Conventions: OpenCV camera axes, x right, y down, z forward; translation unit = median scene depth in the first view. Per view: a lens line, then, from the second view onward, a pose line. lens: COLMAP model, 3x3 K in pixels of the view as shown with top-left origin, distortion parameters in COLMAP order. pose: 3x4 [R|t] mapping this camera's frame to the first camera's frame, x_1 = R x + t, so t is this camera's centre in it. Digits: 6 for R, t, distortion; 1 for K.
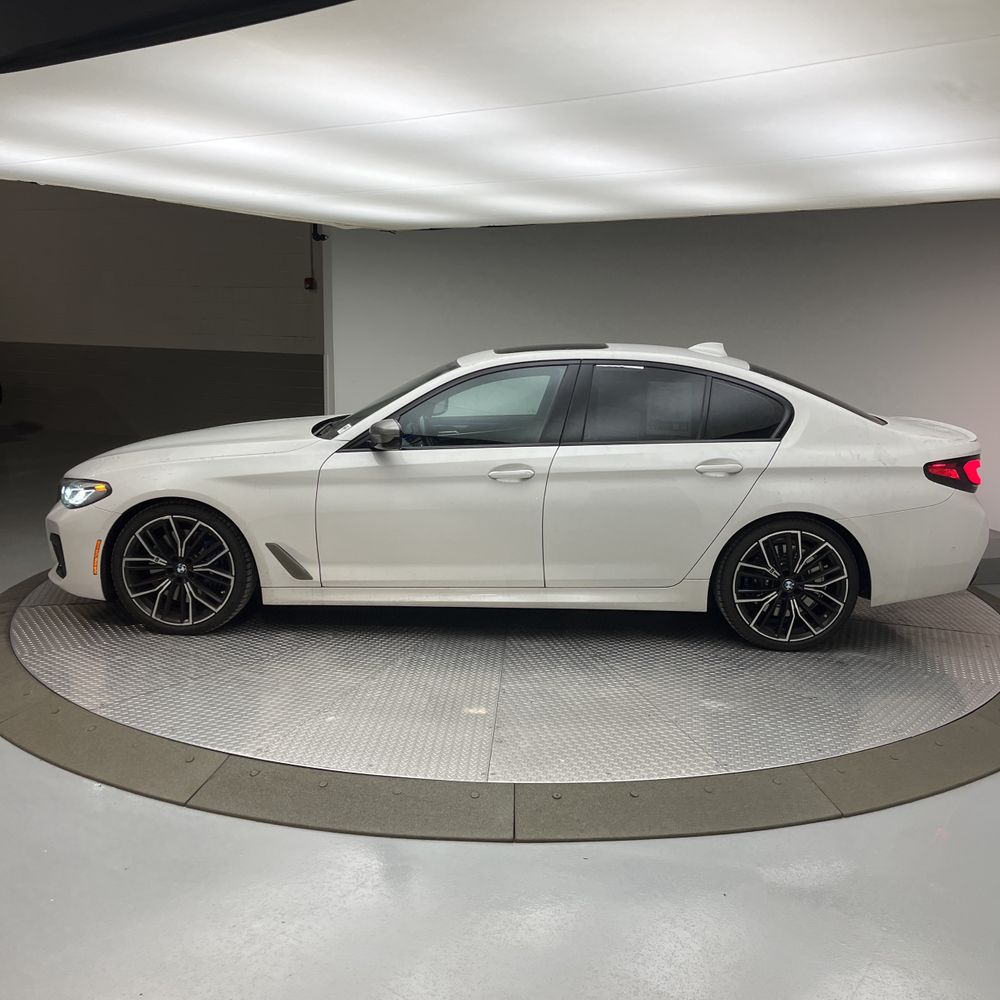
lens RADIAL K [[933.4, 0, 500.0], [0, 933.4, 500.0], [0, 0, 1]] dist [0.079331, -0.142590]
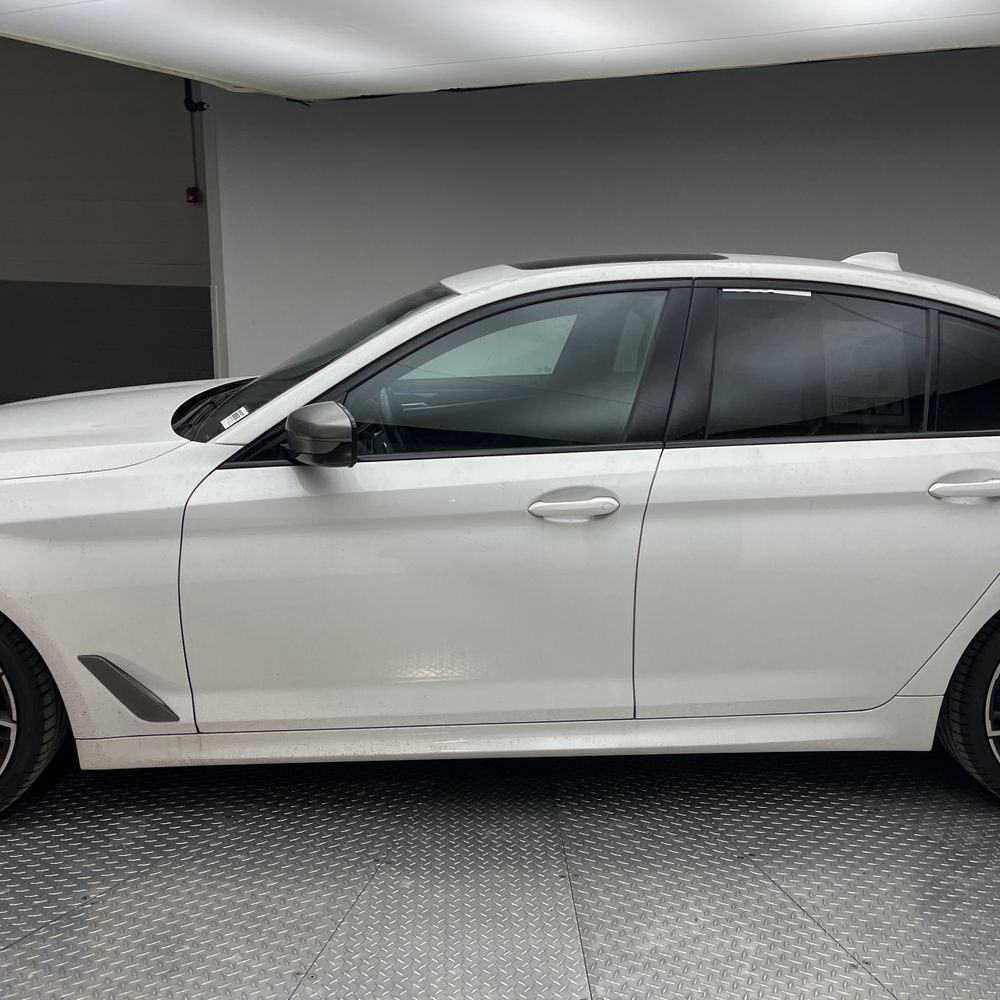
lens RADIAL K [[984.8, 0, 500.0], [0, 984.8, 500.0], [0, 0, 1]] dist [0.041199, -0.023726]
pose [[0.996502, -0.020843, 0.080923, -0.068764], [0.016639, 0.998494, 0.052280, -0.058660], [-0.081890, -0.050751, 0.995348, 0.461688]]
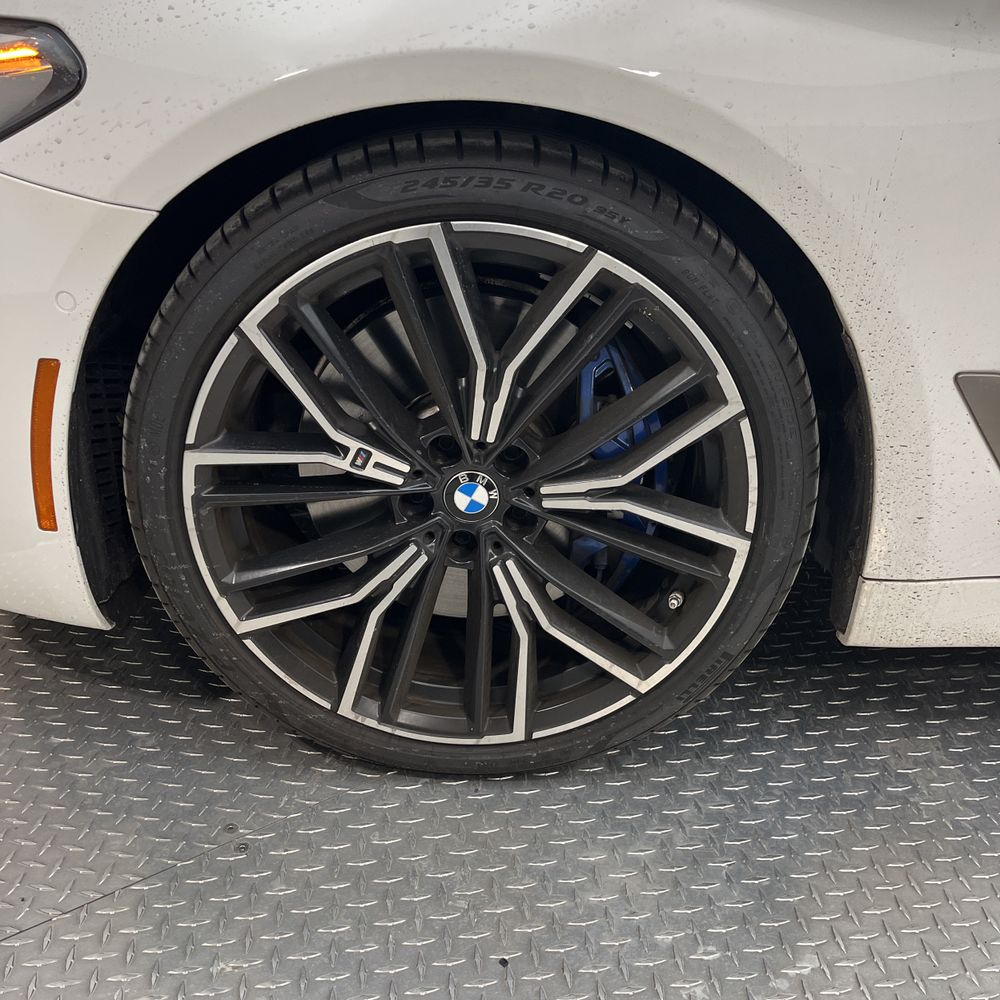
lens RADIAL K [[1009.7, 0, 500.0], [0, 1009.7, 500.0], [0, 0, 1]] dist [0.072854, -0.122718]
pose [[0.999920, -0.011414, 0.005507, -0.335932], [0.009440, 0.960782, 0.277144, 0.014285], [-0.008454, -0.277069, 0.960813, 0.795296]]
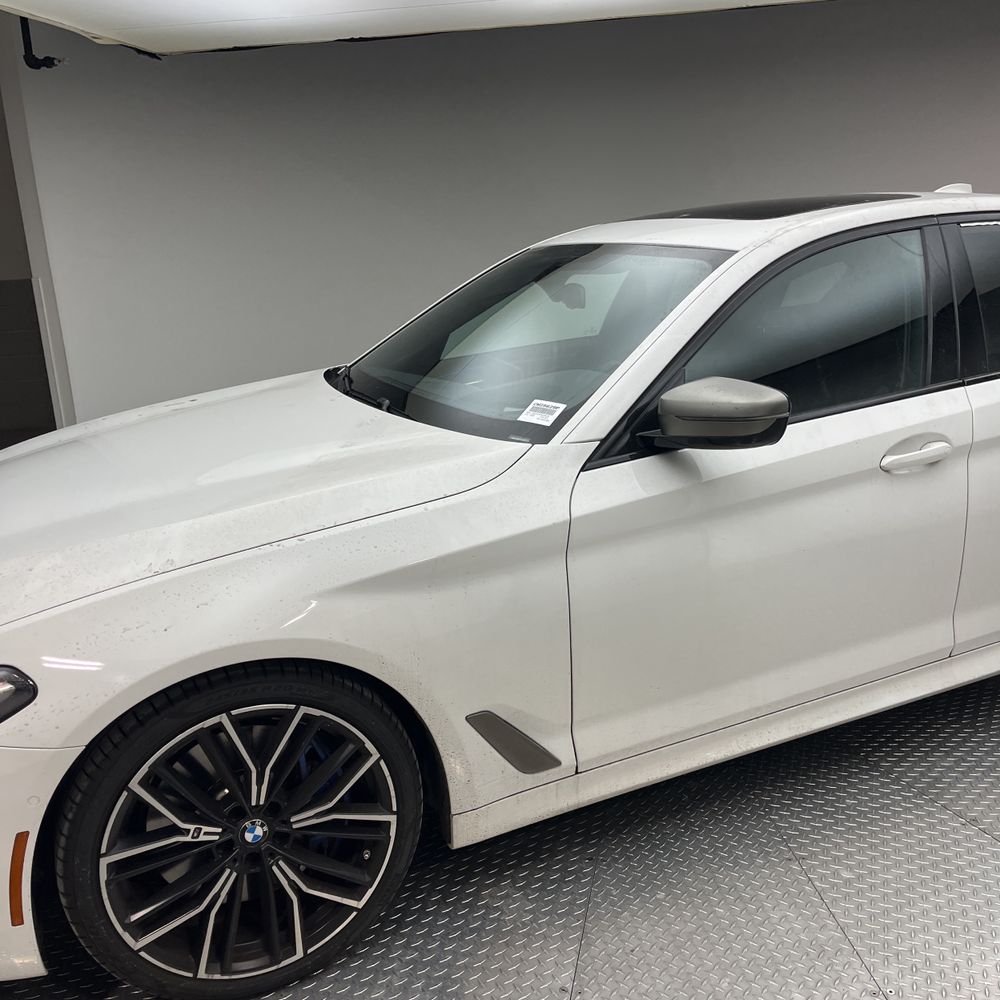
lens RADIAL K [[984.8, 0, 500.0], [0, 984.8, 500.0], [0, 0, 1]] dist [0.041199, -0.023726]
pose [[0.901748, -0.176989, 0.394366, -0.386358], [0.143353, 0.983148, 0.113444, -0.093665], [-0.407799, -0.045764, 0.911924, 0.595410]]
